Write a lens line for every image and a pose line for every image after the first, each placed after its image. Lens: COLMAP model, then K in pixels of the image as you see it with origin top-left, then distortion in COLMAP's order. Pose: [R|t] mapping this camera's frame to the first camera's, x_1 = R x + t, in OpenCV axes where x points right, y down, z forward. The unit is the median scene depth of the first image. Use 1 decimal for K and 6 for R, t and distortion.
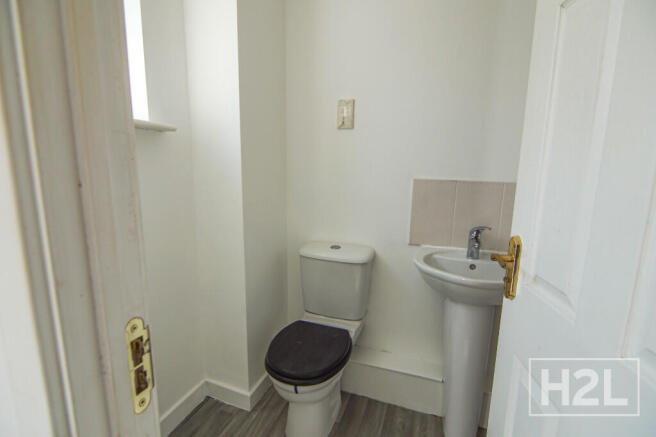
lens RADIAL K [[315.4, 0, 328.0], [0, 315.4, 218.5], [0, 0, 1]] dist [-0.000505, -0.000090]
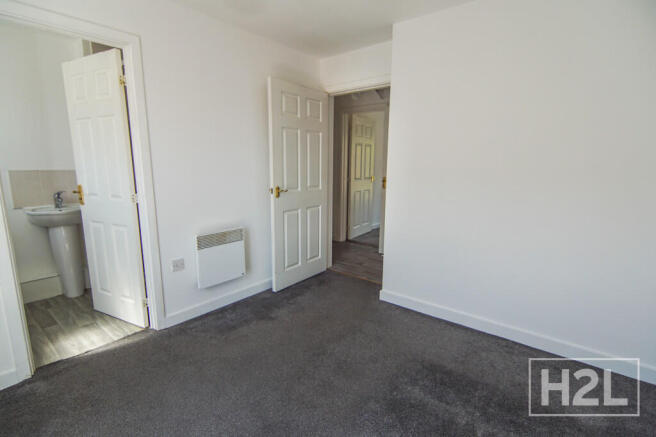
lens RADIAL K [[315.4, 0, 328.0], [0, 315.4, 218.5], [0, 0, 1]] dist [-0.000505, -0.000090]
pose [[0.323004, -0.184956, 0.928148, -0.867850], [0.166230, 0.976558, 0.136754, 0.200059], [-0.931684, 0.110114, 0.346178, -1.295382]]
